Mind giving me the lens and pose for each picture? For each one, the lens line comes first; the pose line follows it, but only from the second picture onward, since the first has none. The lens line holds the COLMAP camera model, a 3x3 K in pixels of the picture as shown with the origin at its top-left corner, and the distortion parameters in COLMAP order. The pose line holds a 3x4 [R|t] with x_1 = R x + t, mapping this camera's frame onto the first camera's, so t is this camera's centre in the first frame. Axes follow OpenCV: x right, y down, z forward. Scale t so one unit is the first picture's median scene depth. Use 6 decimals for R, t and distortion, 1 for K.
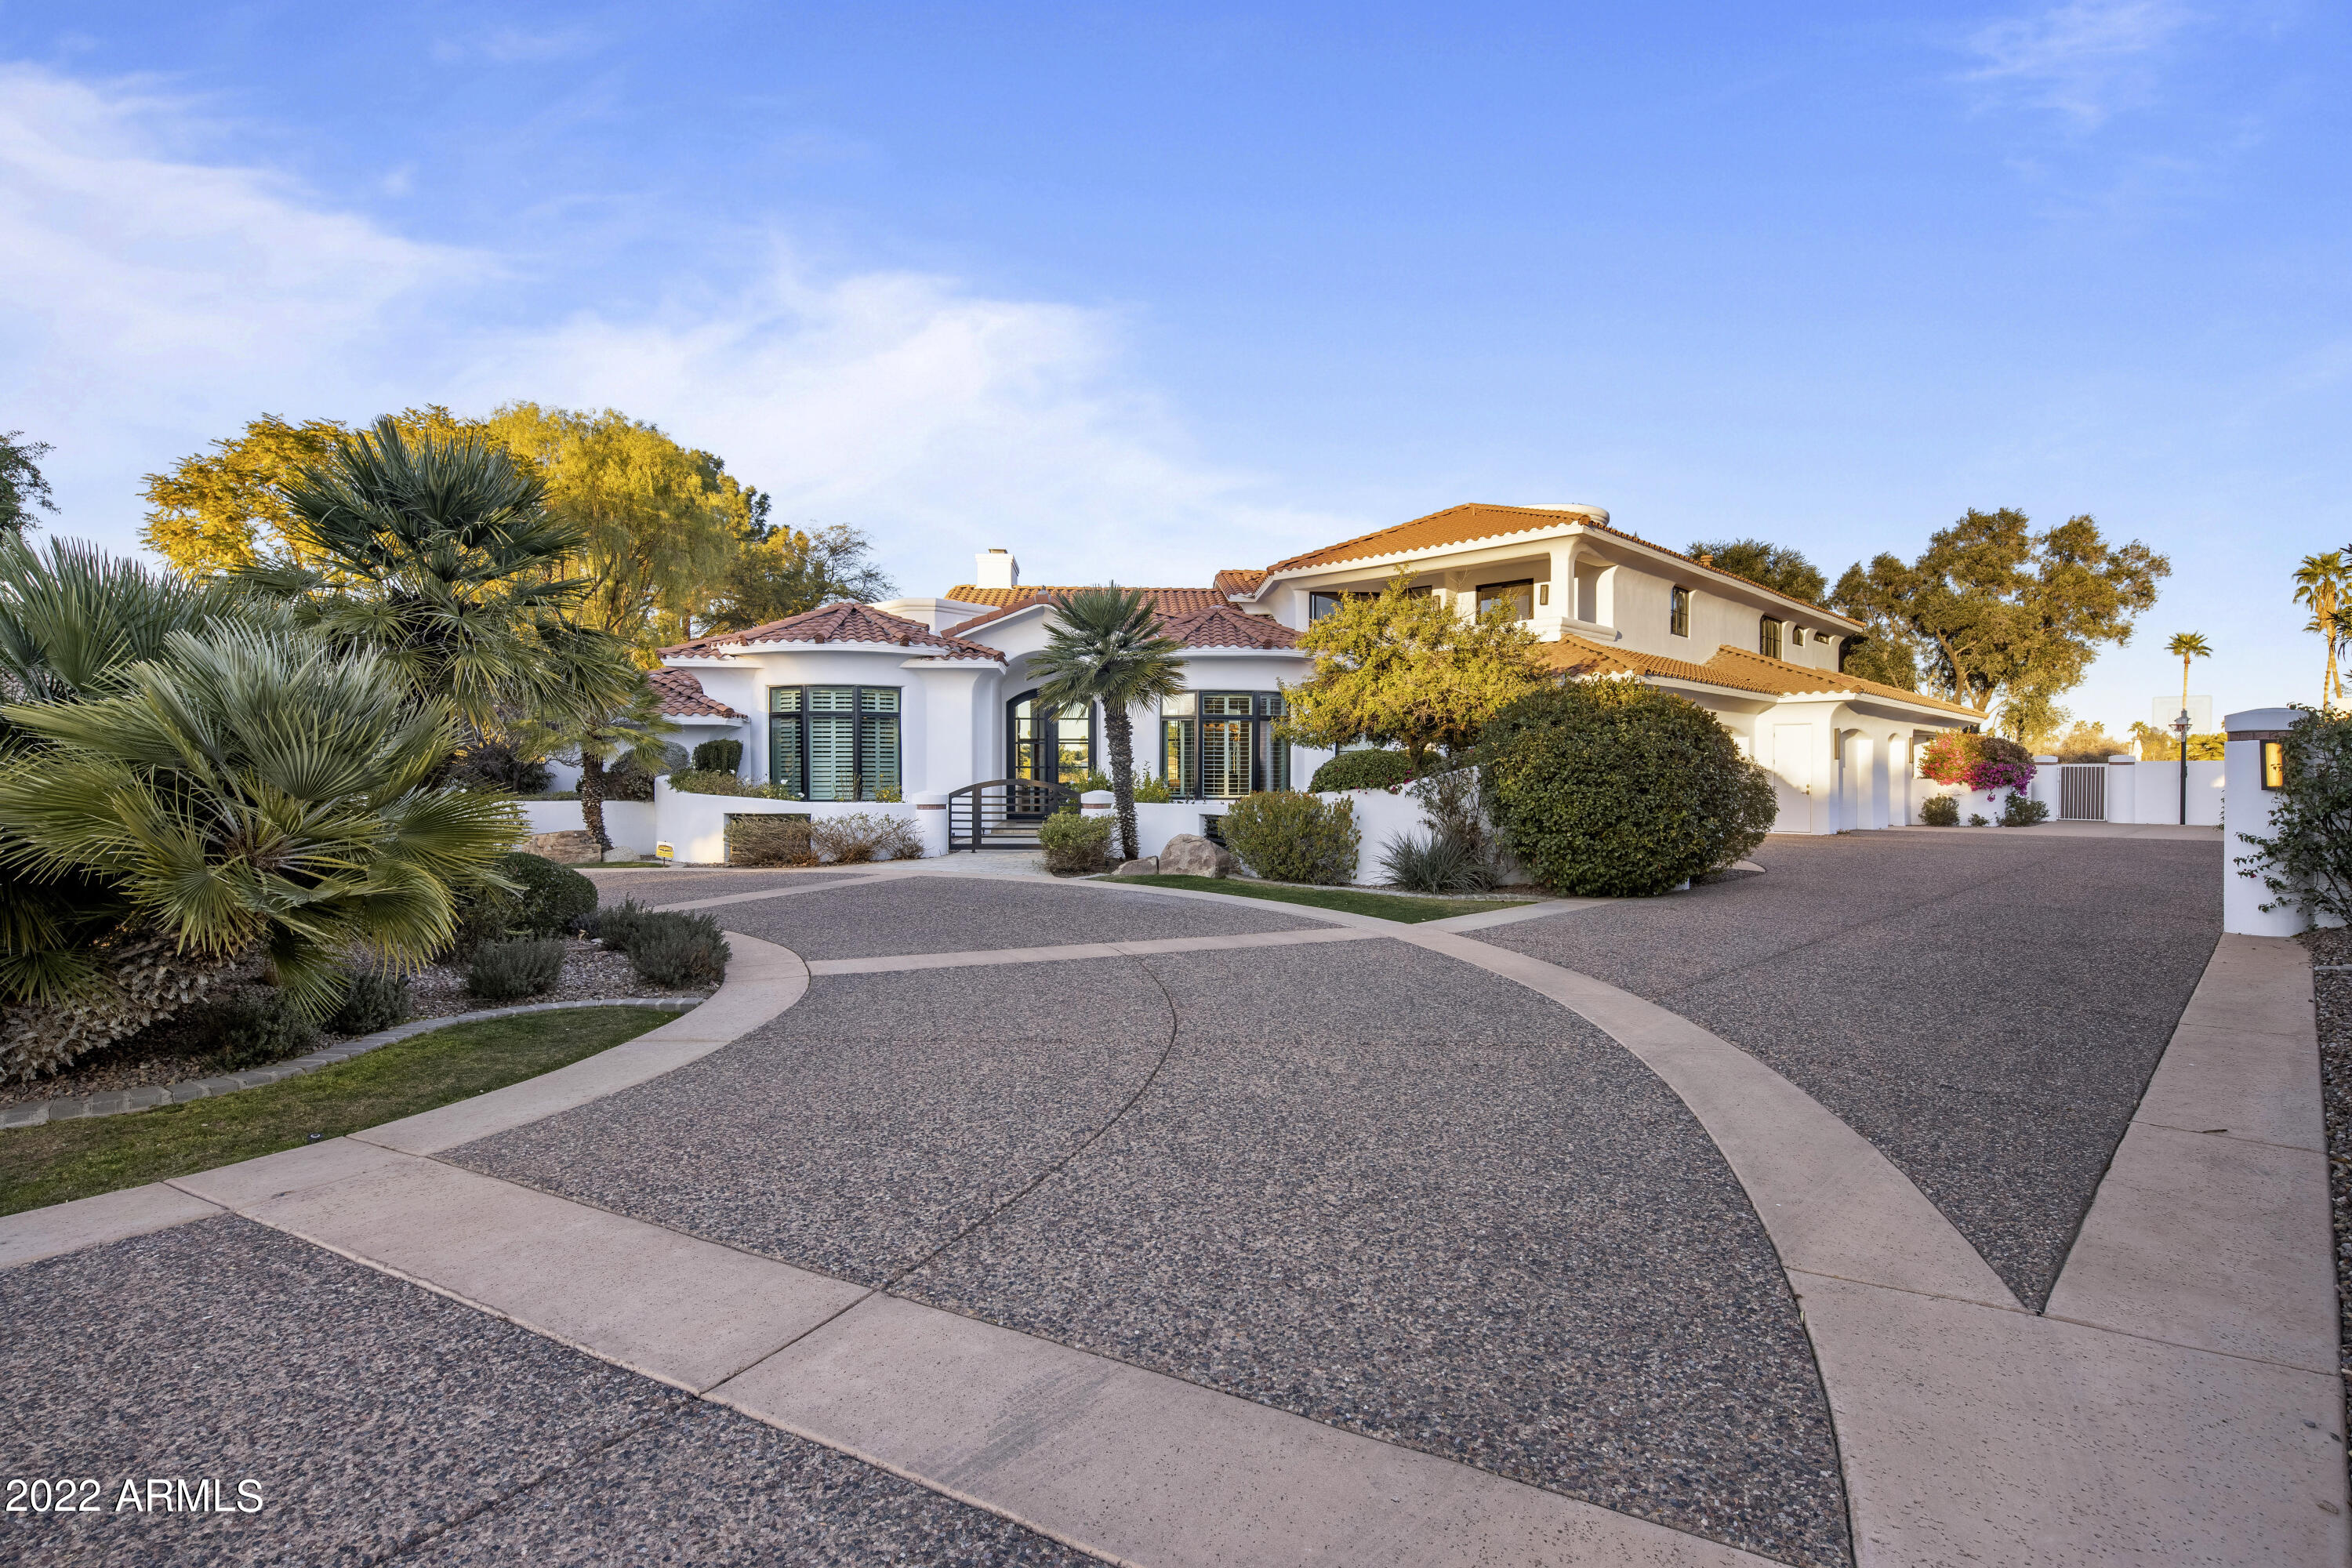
lens RADIAL K [[1155.5, 0, 1174.3], [0, 1155.5, 790.9], [0, 0, 1]] dist [0.004484, -0.000460]
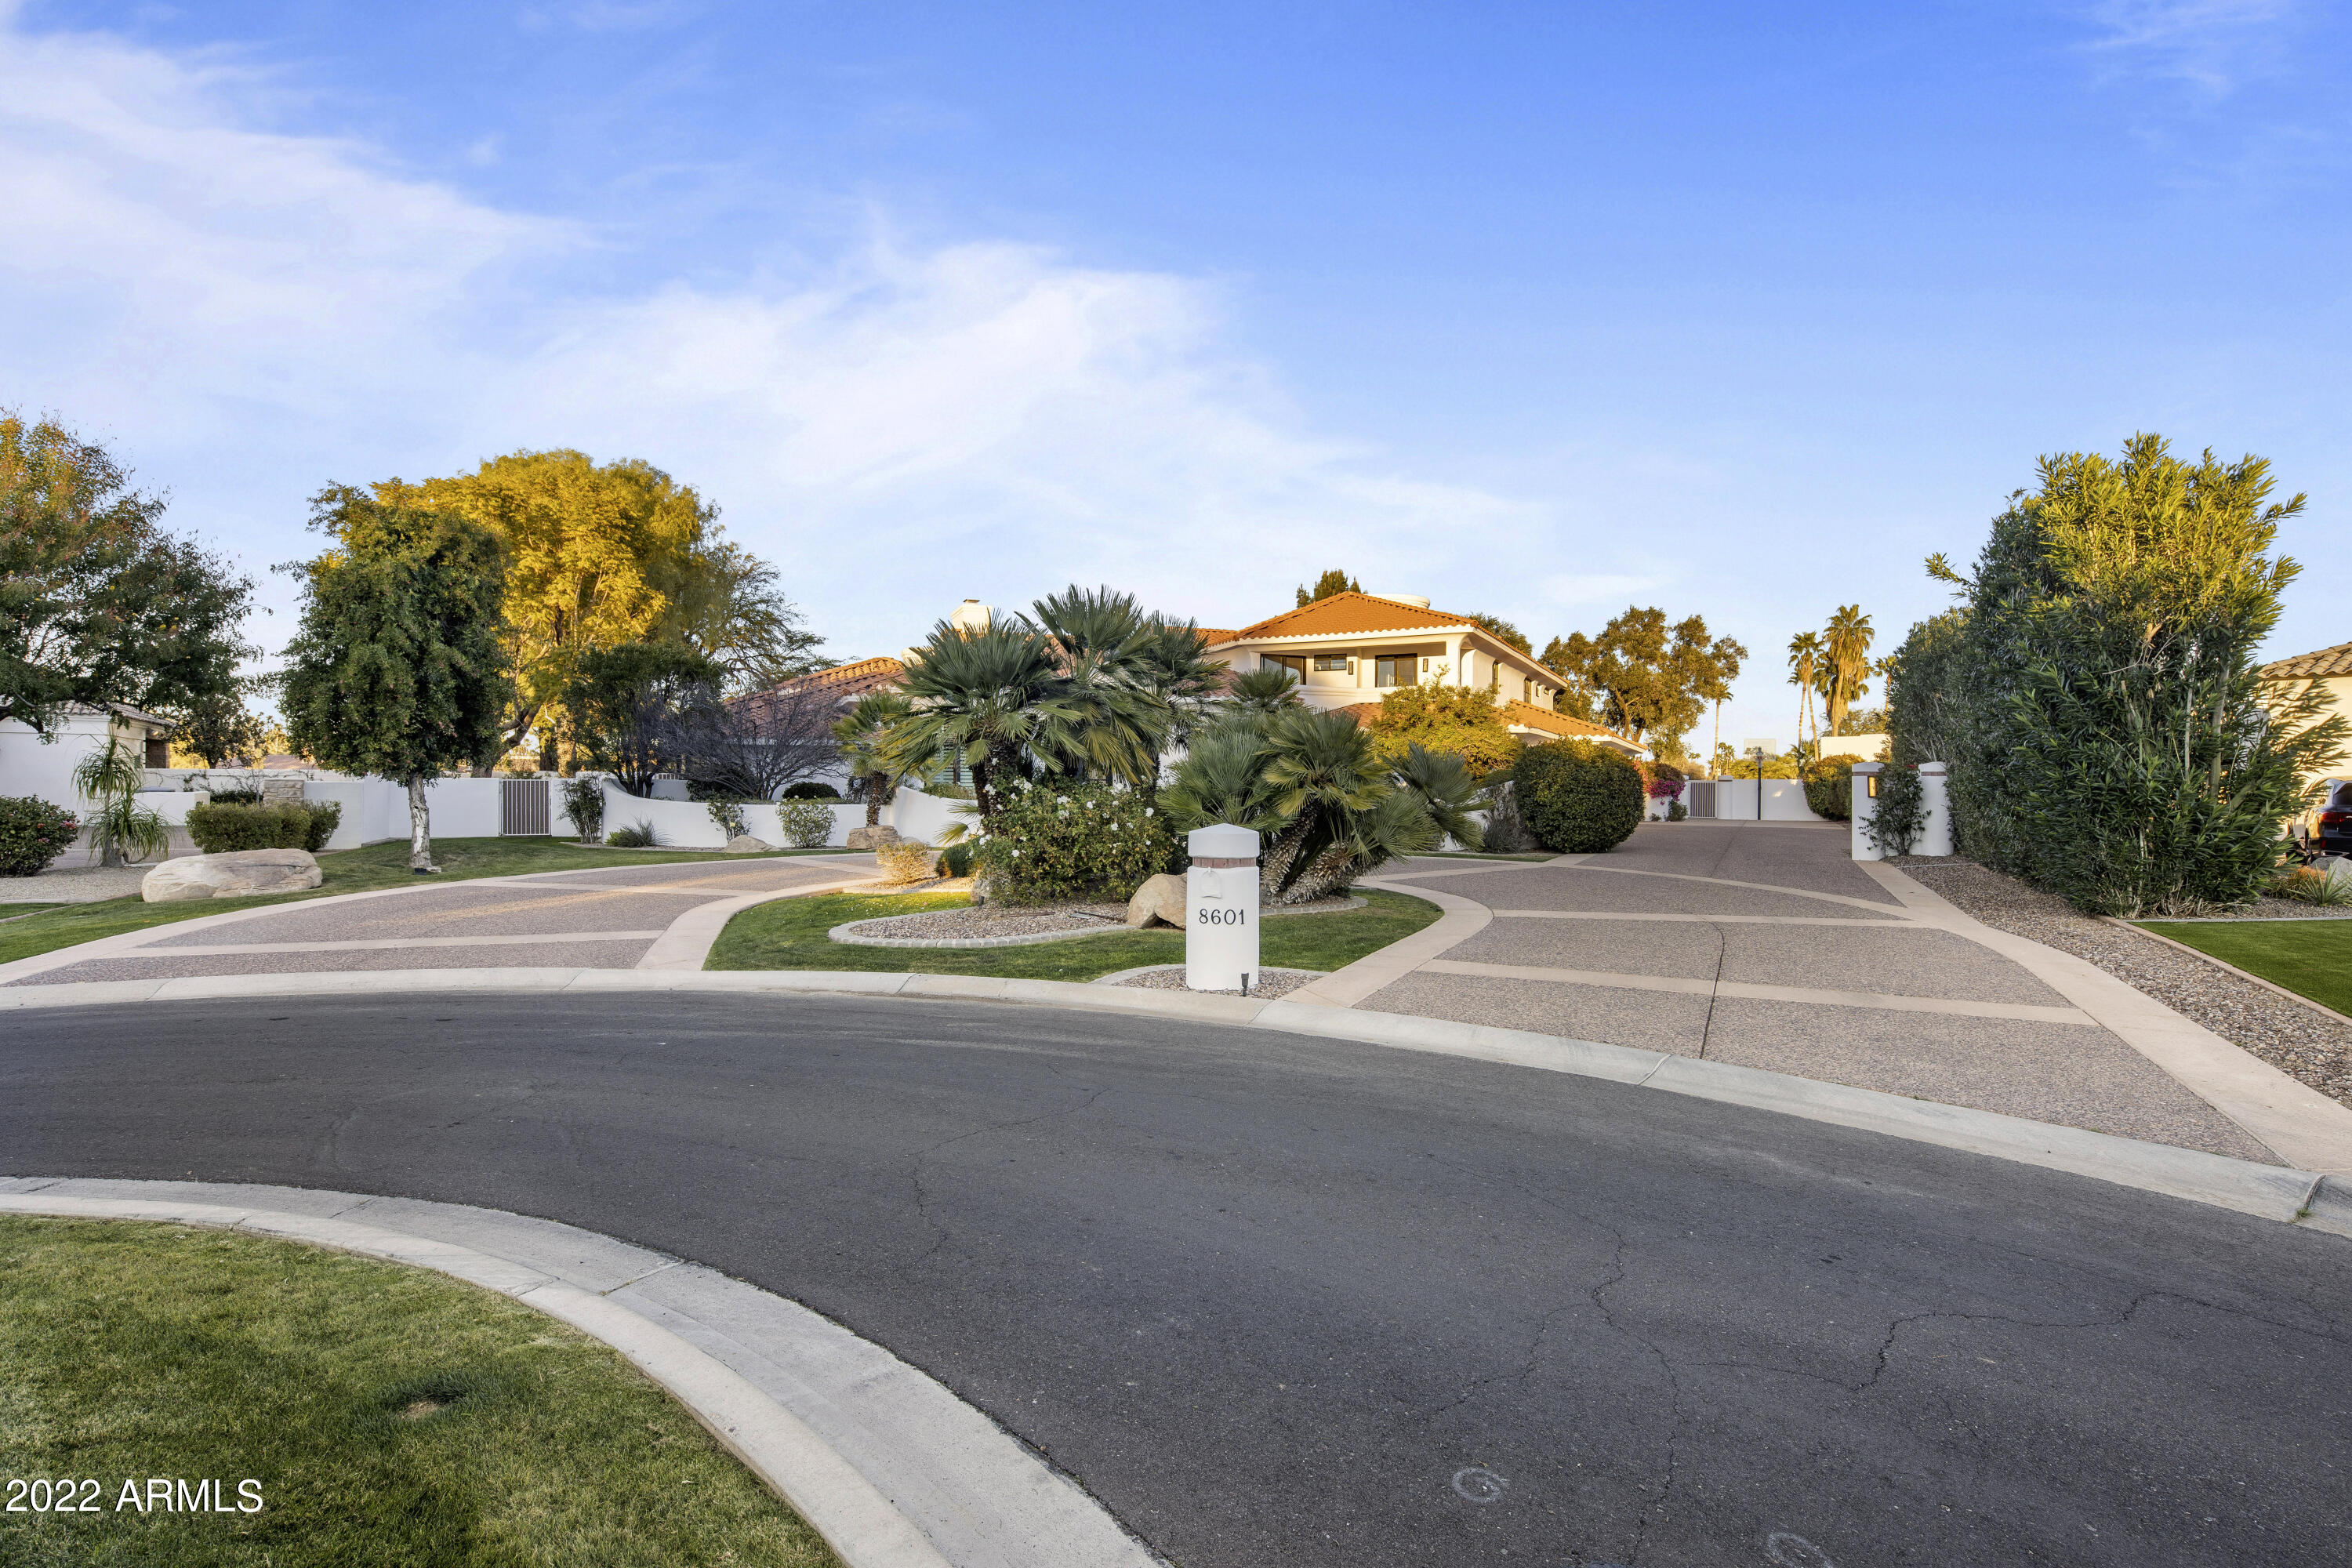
lens RADIAL K [[1155.5, 0, 1169.5], [0, 1155.5, 783.3], [0, 0, 1]] dist [0.004484, -0.000460]
pose [[0.956141, 0.006529, 0.292835, -0.315776], [-0.003008, 0.999918, -0.012472, 0.001010], [-0.292892, 0.011044, 0.956082, -0.236575]]
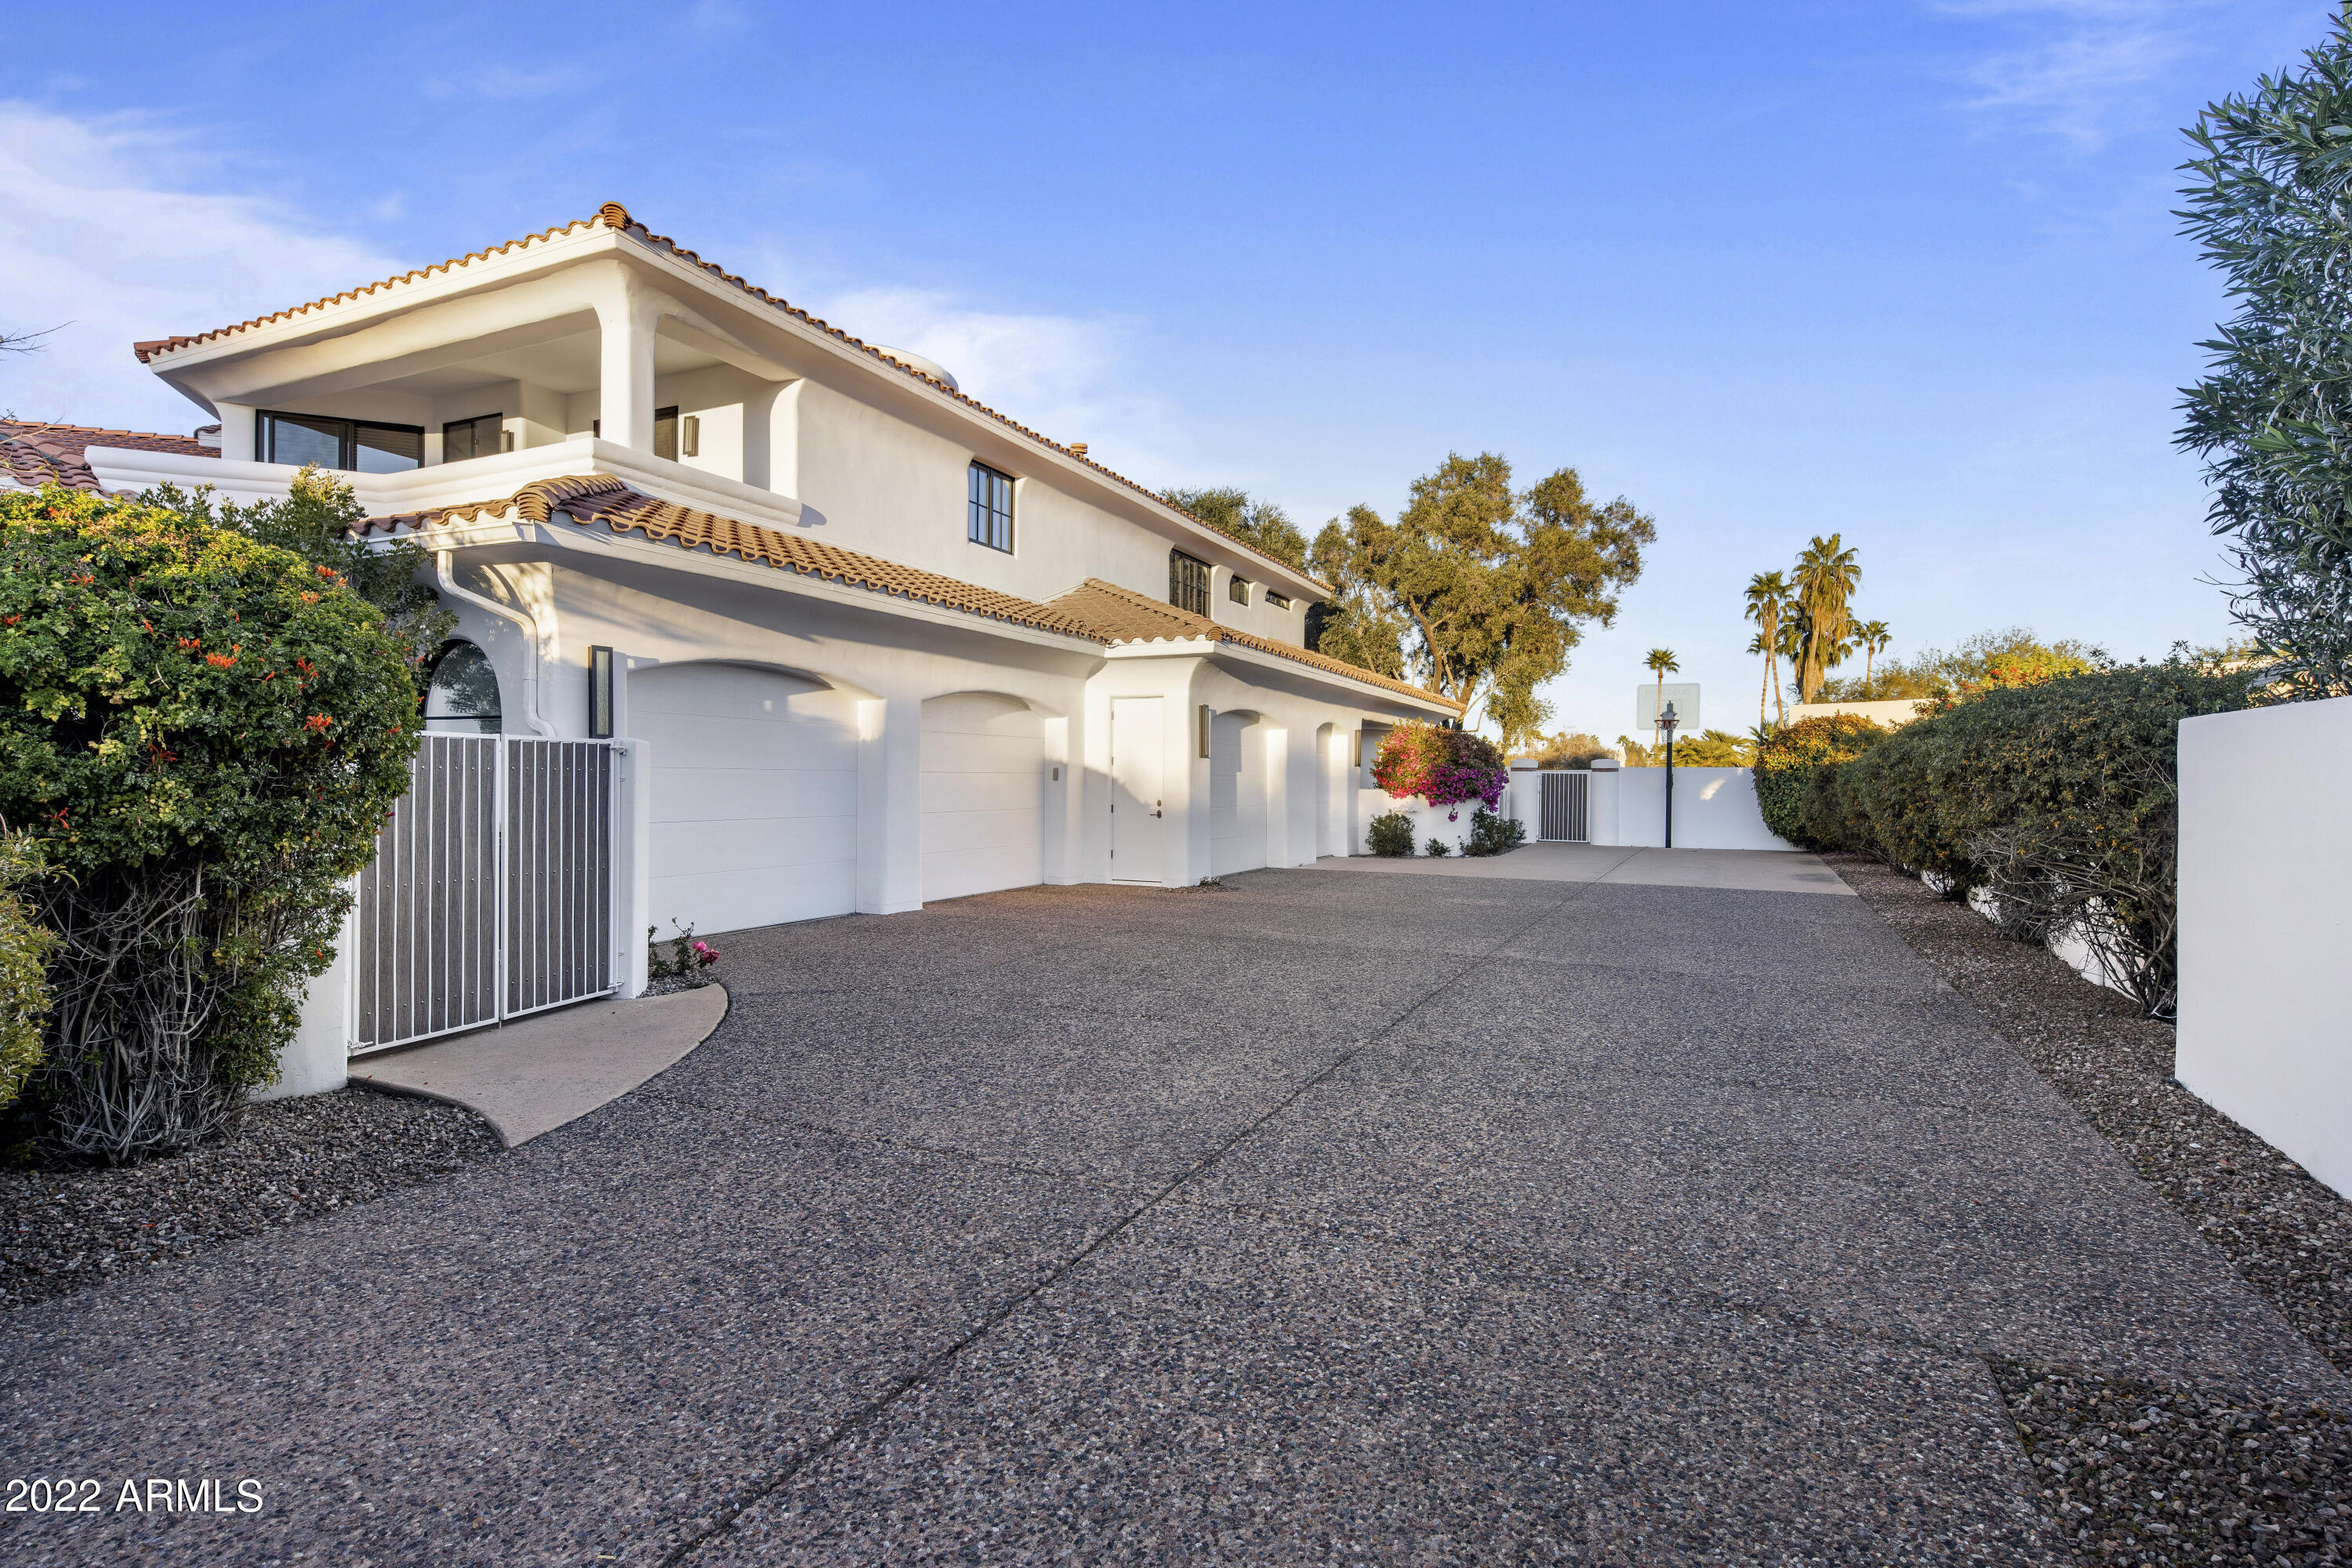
lens RADIAL K [[1155.5, 0, 1165.9], [0, 1155.5, 777.1], [0, 0, 1]] dist [0.004484, -0.000460]
pose [[0.950037, 0.009380, 0.311997, 0.267441], [-0.006147, 0.999917, -0.011343, -0.007594], [-0.312077, 0.008858, 0.950015, 0.321033]]
